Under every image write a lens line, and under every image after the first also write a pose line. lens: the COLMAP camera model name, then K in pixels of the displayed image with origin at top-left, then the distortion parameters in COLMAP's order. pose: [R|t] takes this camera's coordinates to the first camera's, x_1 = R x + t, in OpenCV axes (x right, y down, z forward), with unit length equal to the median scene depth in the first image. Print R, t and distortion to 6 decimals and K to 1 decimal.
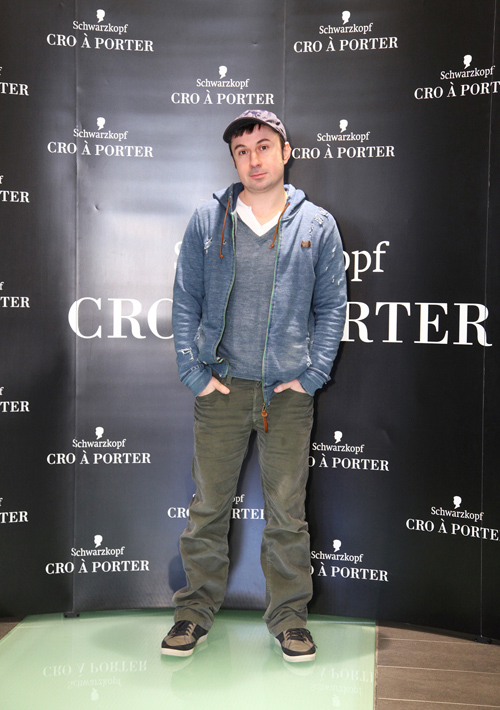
lens RADIAL K [[1226.3, 0, 241.5], [0, 1226.3, 356.9], [0, 0, 1]] dist [0.175742, -0.027099]
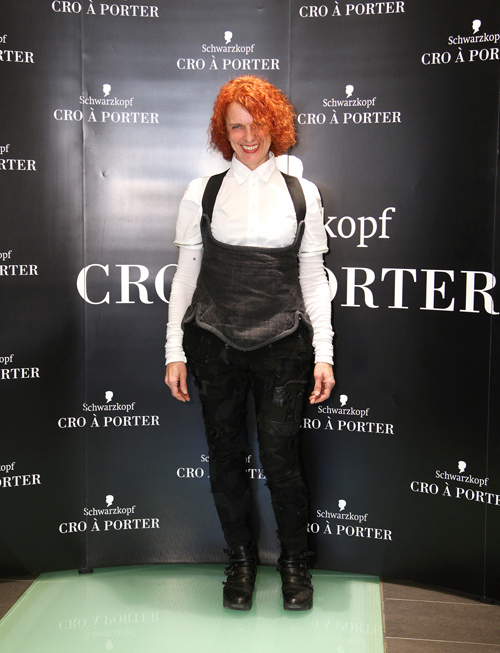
lens RADIAL K [[977.9, 0, 240.2], [0, 977.9, 318.3], [0, 0, 1]] dist [0.058146, 0.025573]
pose [[0.999985, -0.005064, -0.001832, -0.005172], [0.005162, 0.998299, 0.058079, -0.050417], [0.001534, -0.058088, 0.998310, 0.196942]]
